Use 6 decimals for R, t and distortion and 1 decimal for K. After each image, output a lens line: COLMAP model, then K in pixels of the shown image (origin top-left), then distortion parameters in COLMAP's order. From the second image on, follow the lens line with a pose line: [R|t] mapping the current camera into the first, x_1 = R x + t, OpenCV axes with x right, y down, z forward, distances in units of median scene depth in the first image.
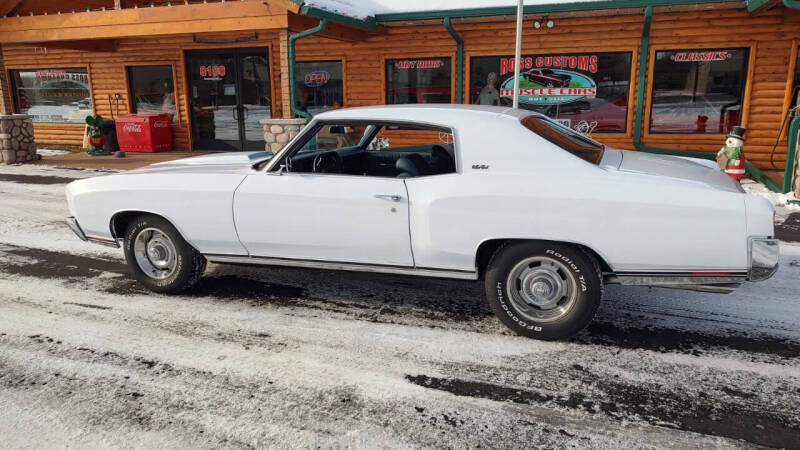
lens RADIAL K [[569.7, 0, 402.6], [0, 569.7, 221.7], [0, 0, 1]] dist [0.030739, -0.030432]
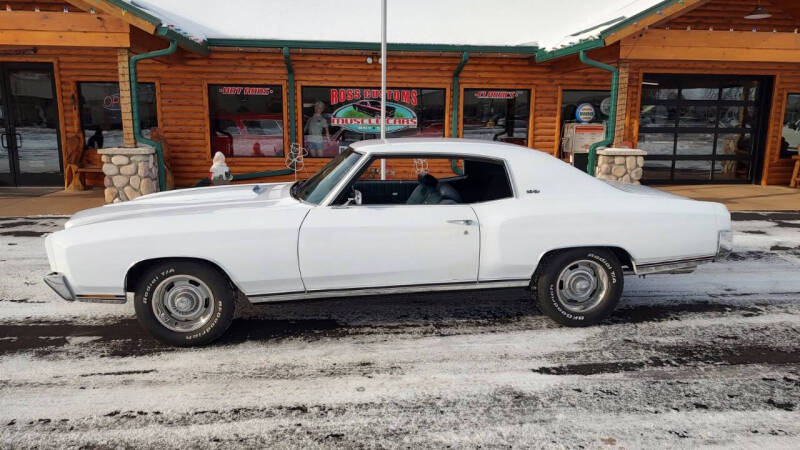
lens RADIAL K [[575.3, 0, 400.0], [0, 575.3, 225.0], [0, 0, 1]] dist [0.030342, -0.033700]
pose [[0.889270, -0.068690, 0.452196, -0.247053], [0.084797, 0.996279, -0.015420, -0.011194], [-0.449454, 0.052057, 0.891785, 0.013392]]
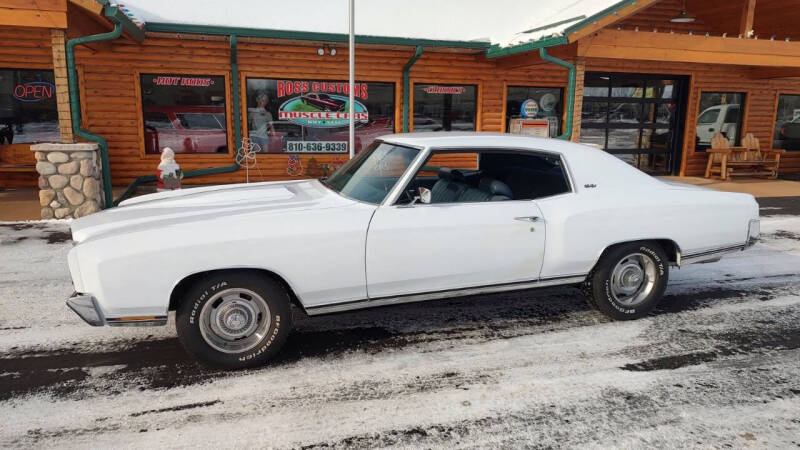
lens RADIAL K [[572.9, 0, 404.4], [0, 572.9, 222.5], [0, 0, 1]] dist [0.027750, -0.028066]
pose [[0.788837, -0.094529, 0.607290, -0.332578], [0.113975, 0.993462, 0.006592, -0.026417], [-0.603942, 0.064016, 0.794453, 0.104018]]
